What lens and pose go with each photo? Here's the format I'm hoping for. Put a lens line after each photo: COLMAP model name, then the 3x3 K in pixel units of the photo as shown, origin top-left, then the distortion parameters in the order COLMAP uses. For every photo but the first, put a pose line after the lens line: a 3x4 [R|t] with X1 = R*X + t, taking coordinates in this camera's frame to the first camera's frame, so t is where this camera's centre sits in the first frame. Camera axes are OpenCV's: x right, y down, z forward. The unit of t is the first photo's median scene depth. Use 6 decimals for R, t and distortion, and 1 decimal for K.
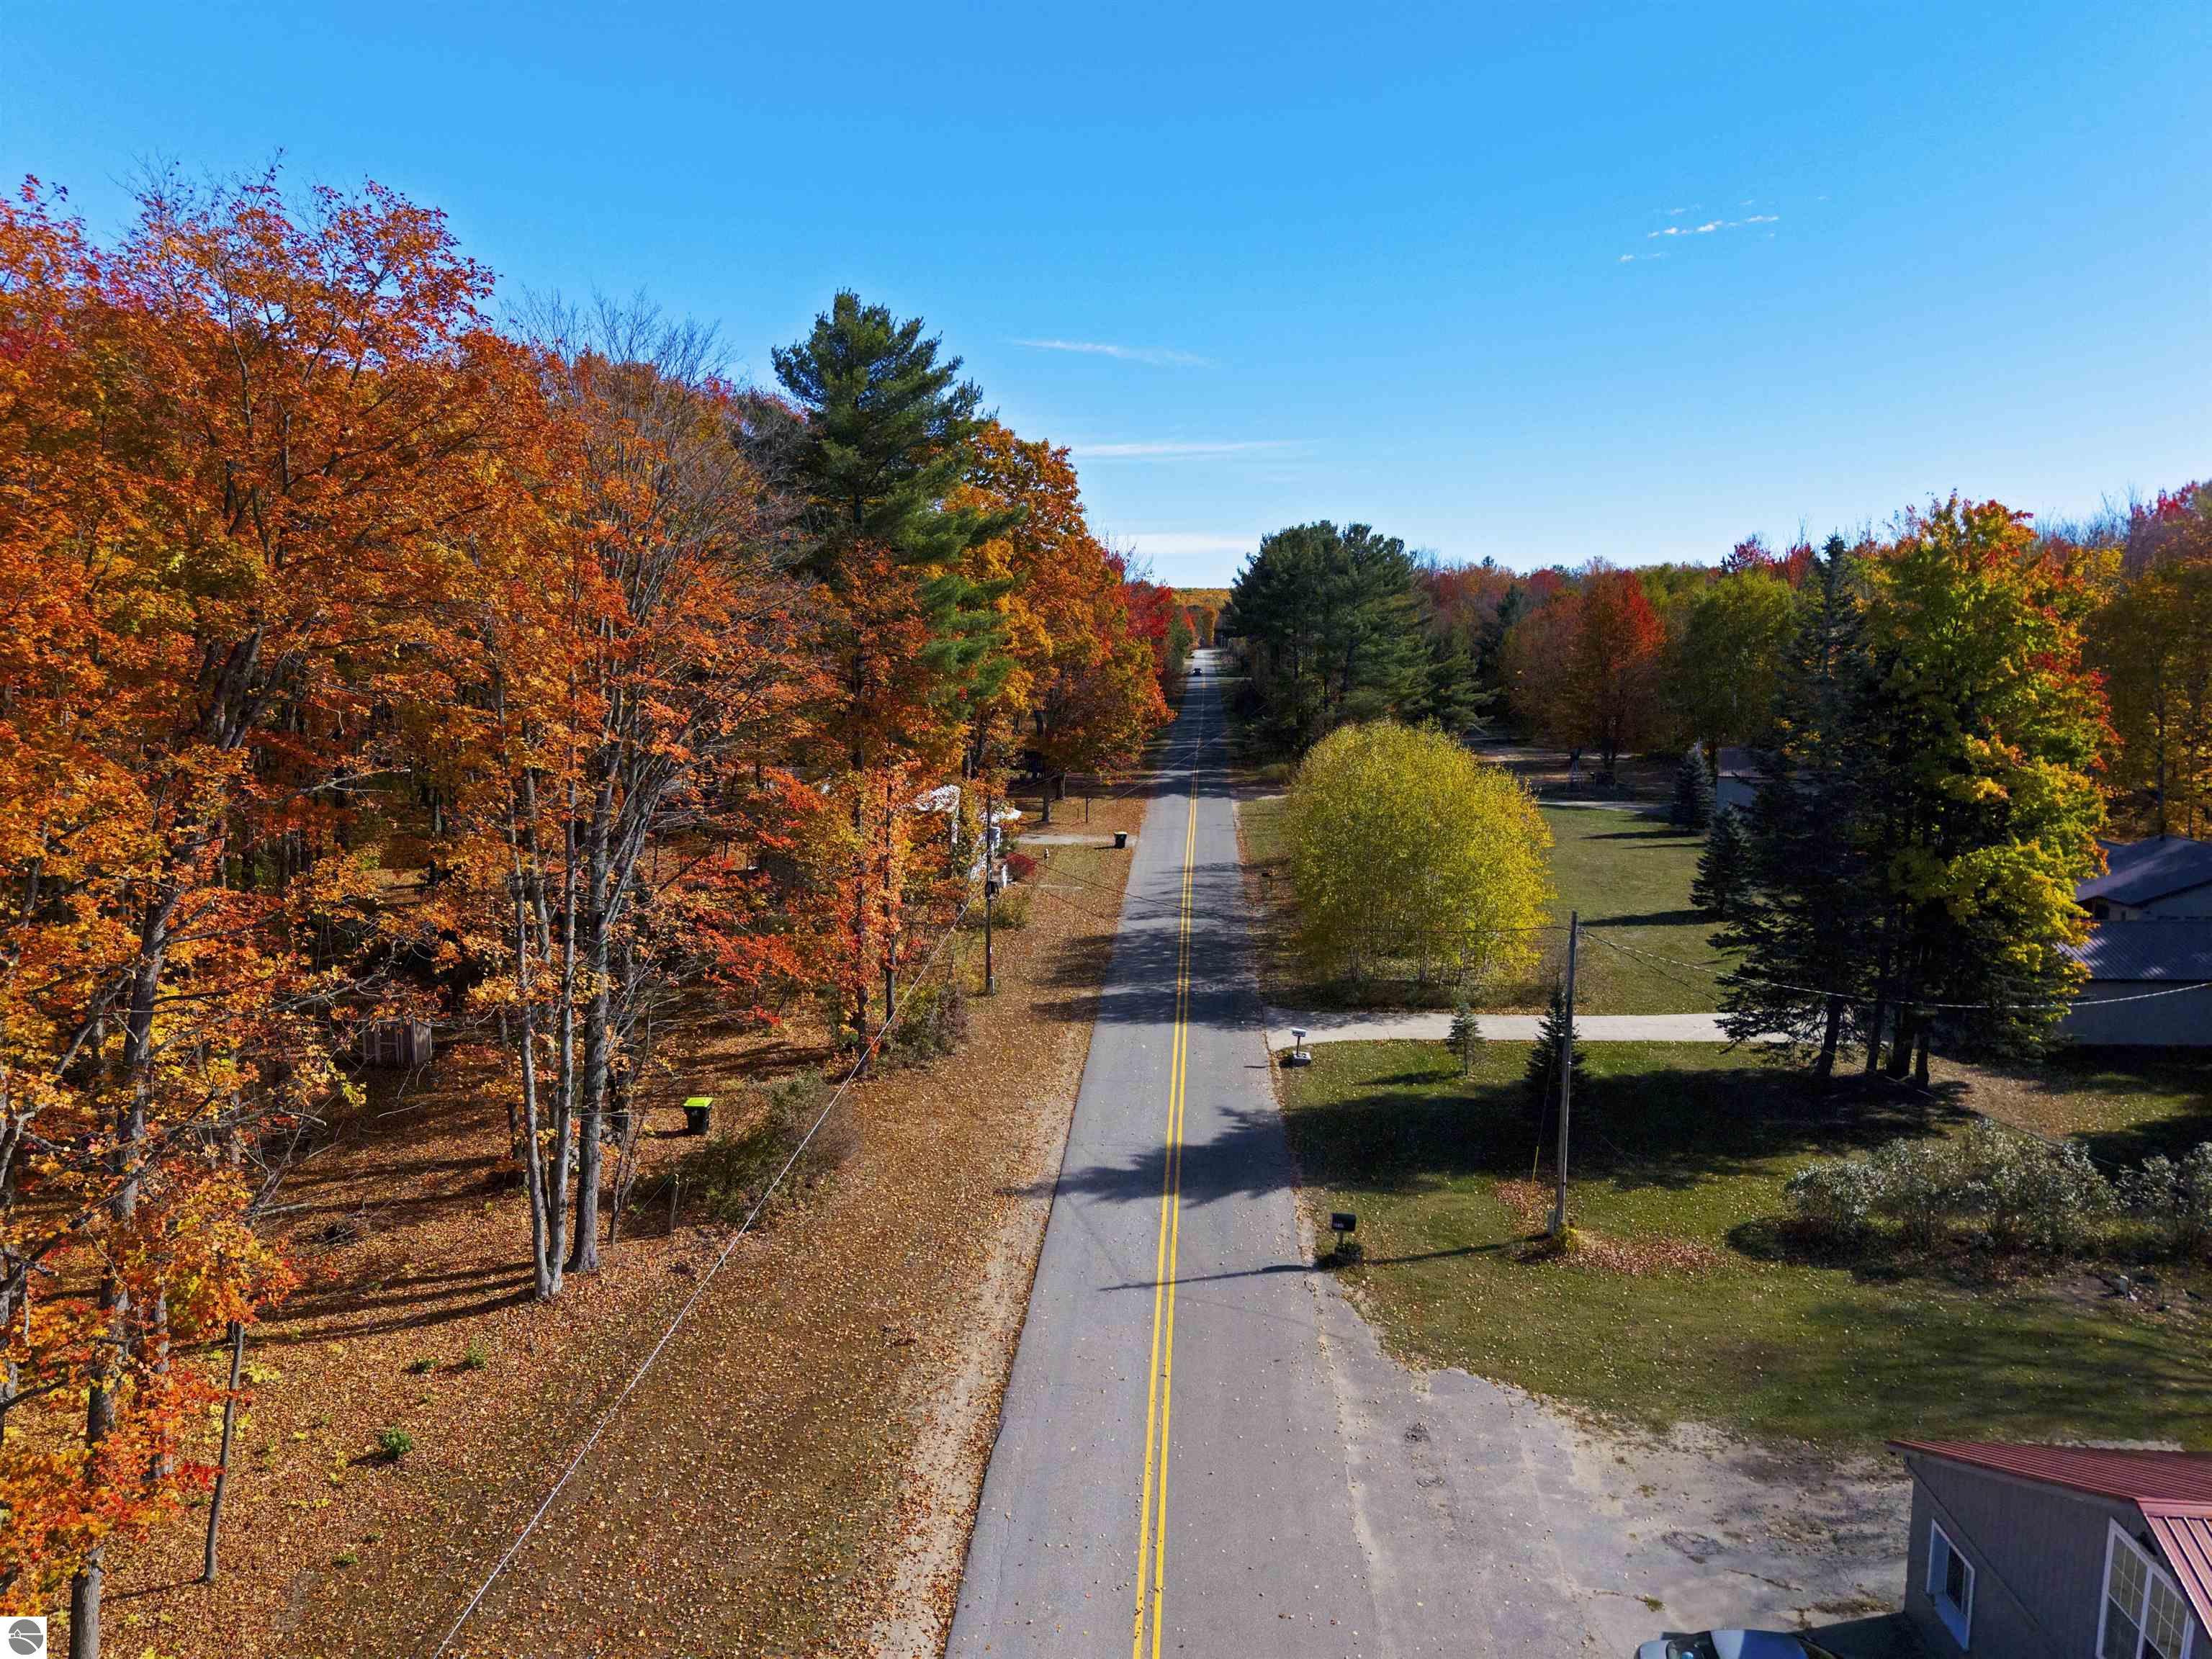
lens RADIAL K [[1482.0, 0, 1096.8], [0, 1482.0, 780.0], [0, 0, 1]] dist [0.013448, -0.009703]
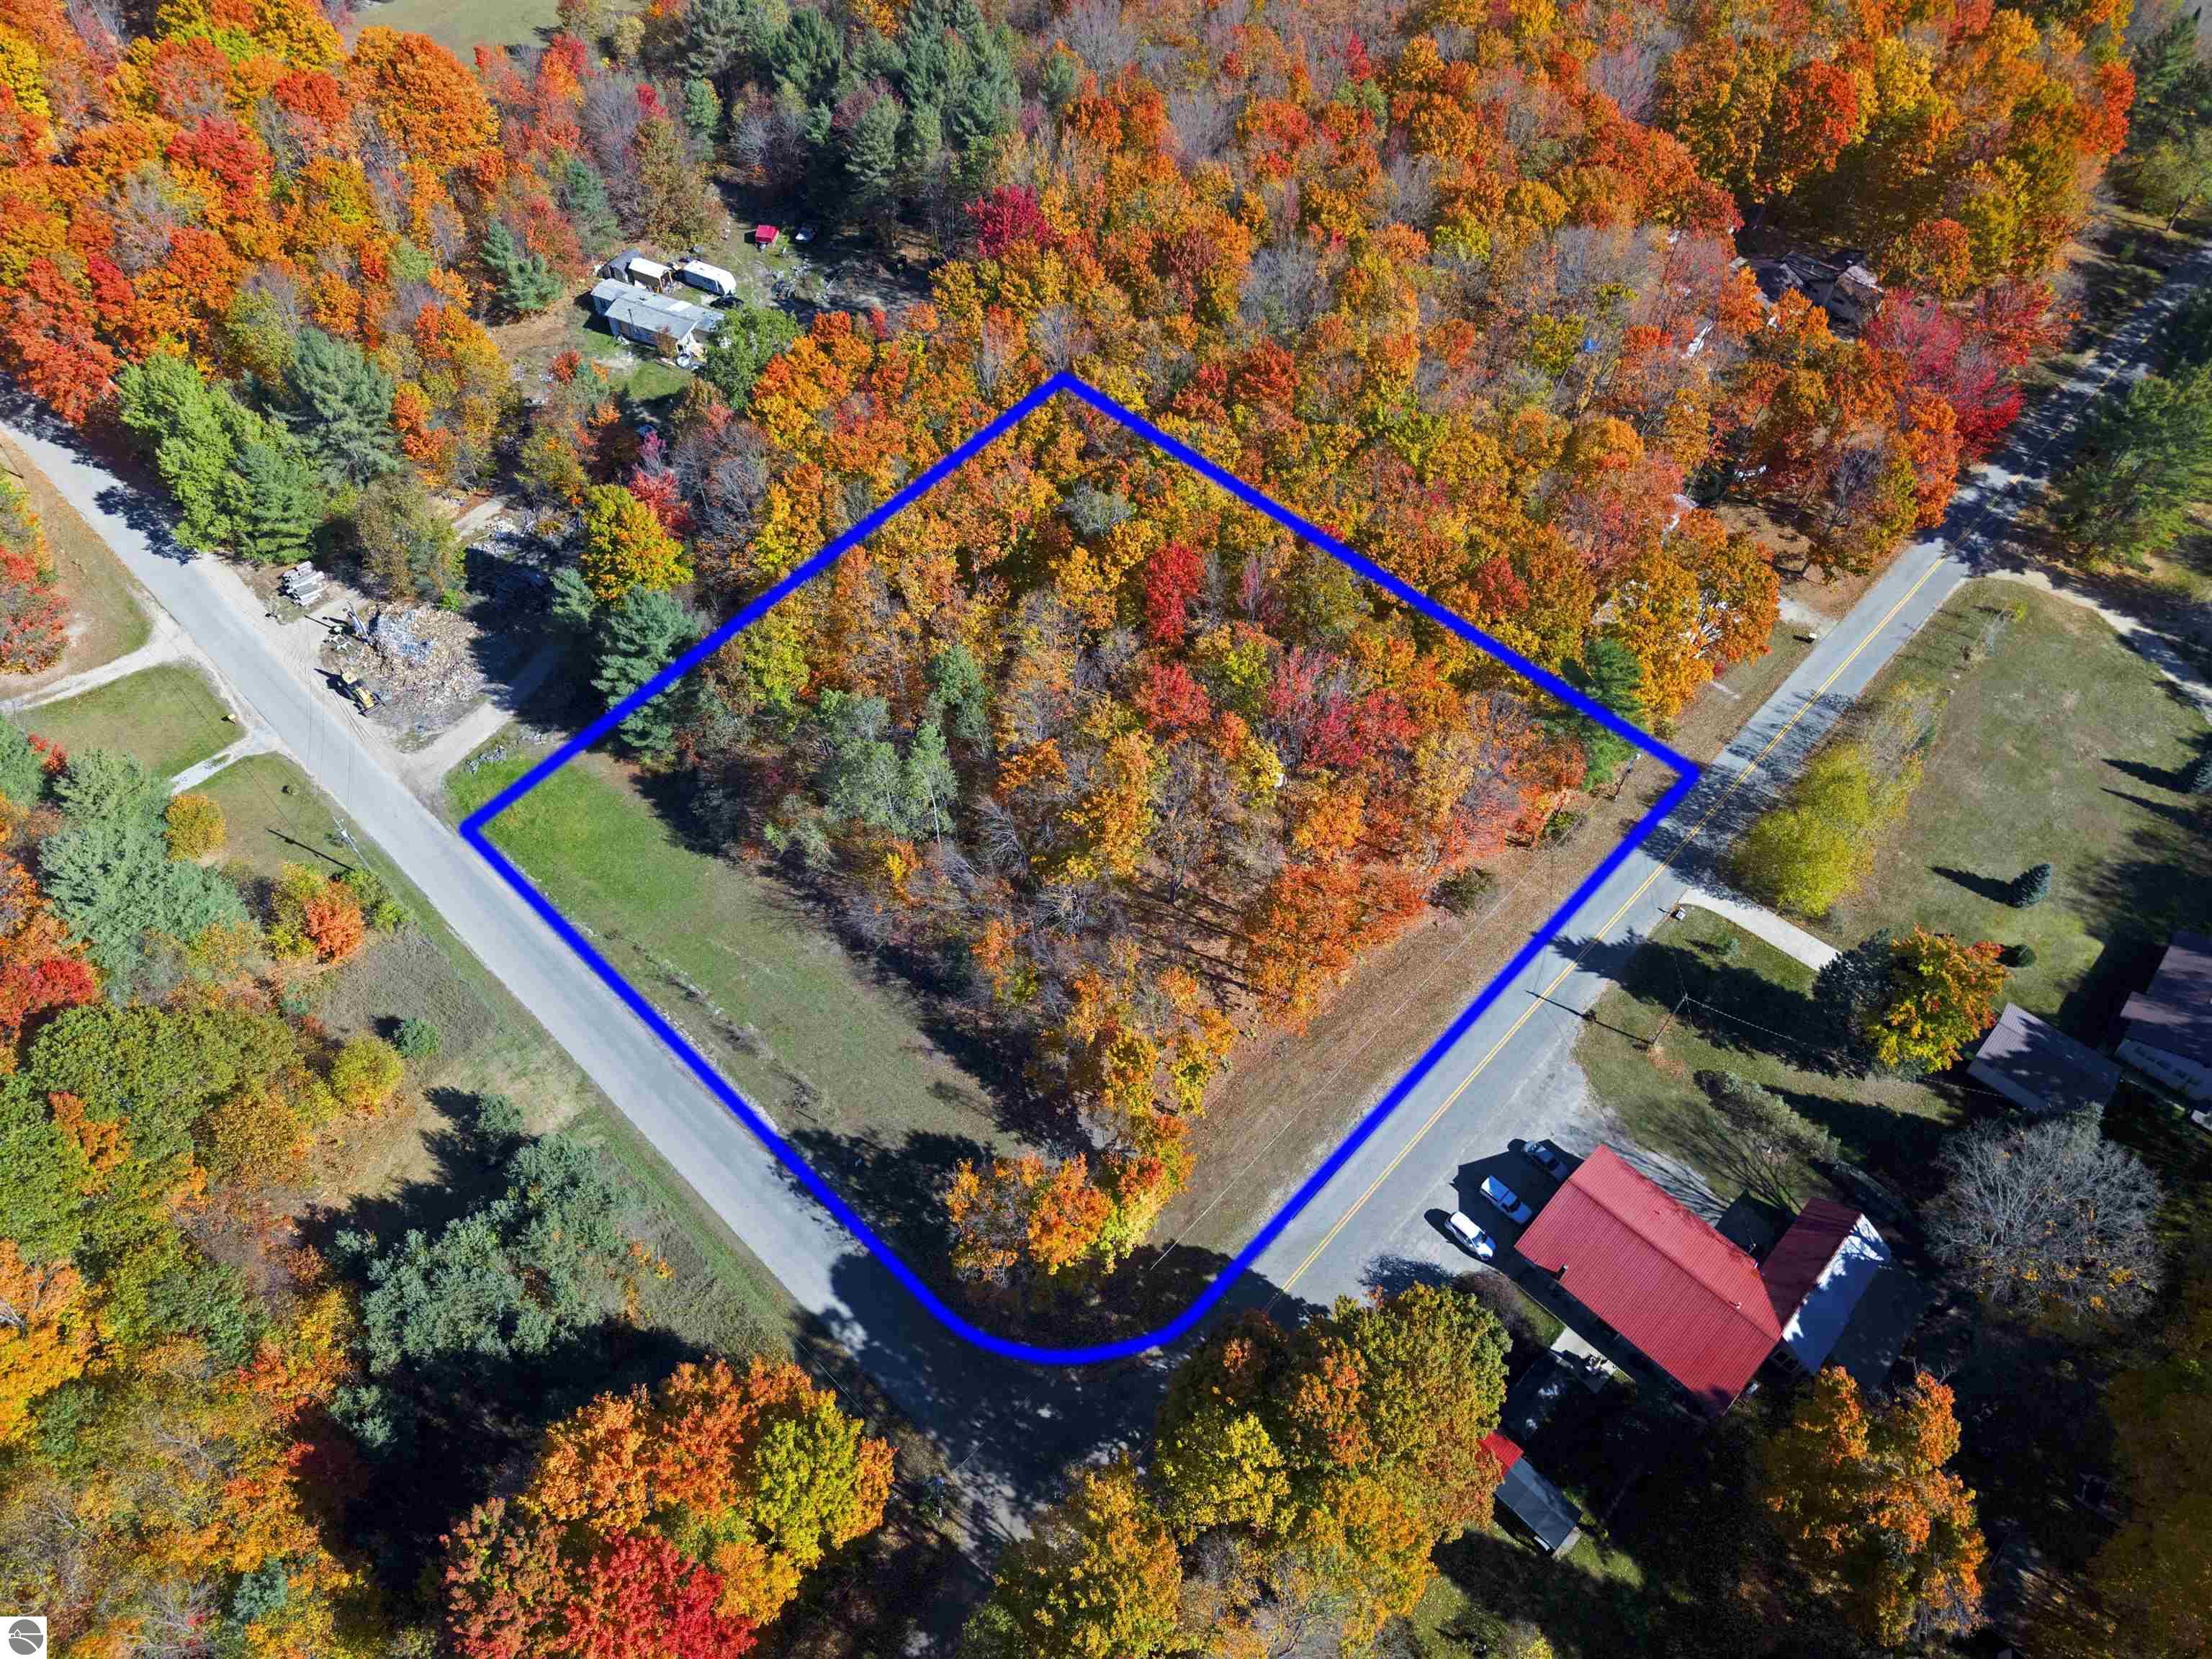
lens RADIAL K [[1482.0, 0, 1112.0], [0, 1482.0, 819.9], [0, 0, 1]] dist [0.013448, -0.009703]
pose [[0.770951, 0.497859, -0.397203, 0.295577], [-0.088011, 0.700952, 0.707757, -1.582348], [0.630784, -0.510688, 0.584217, -1.038514]]
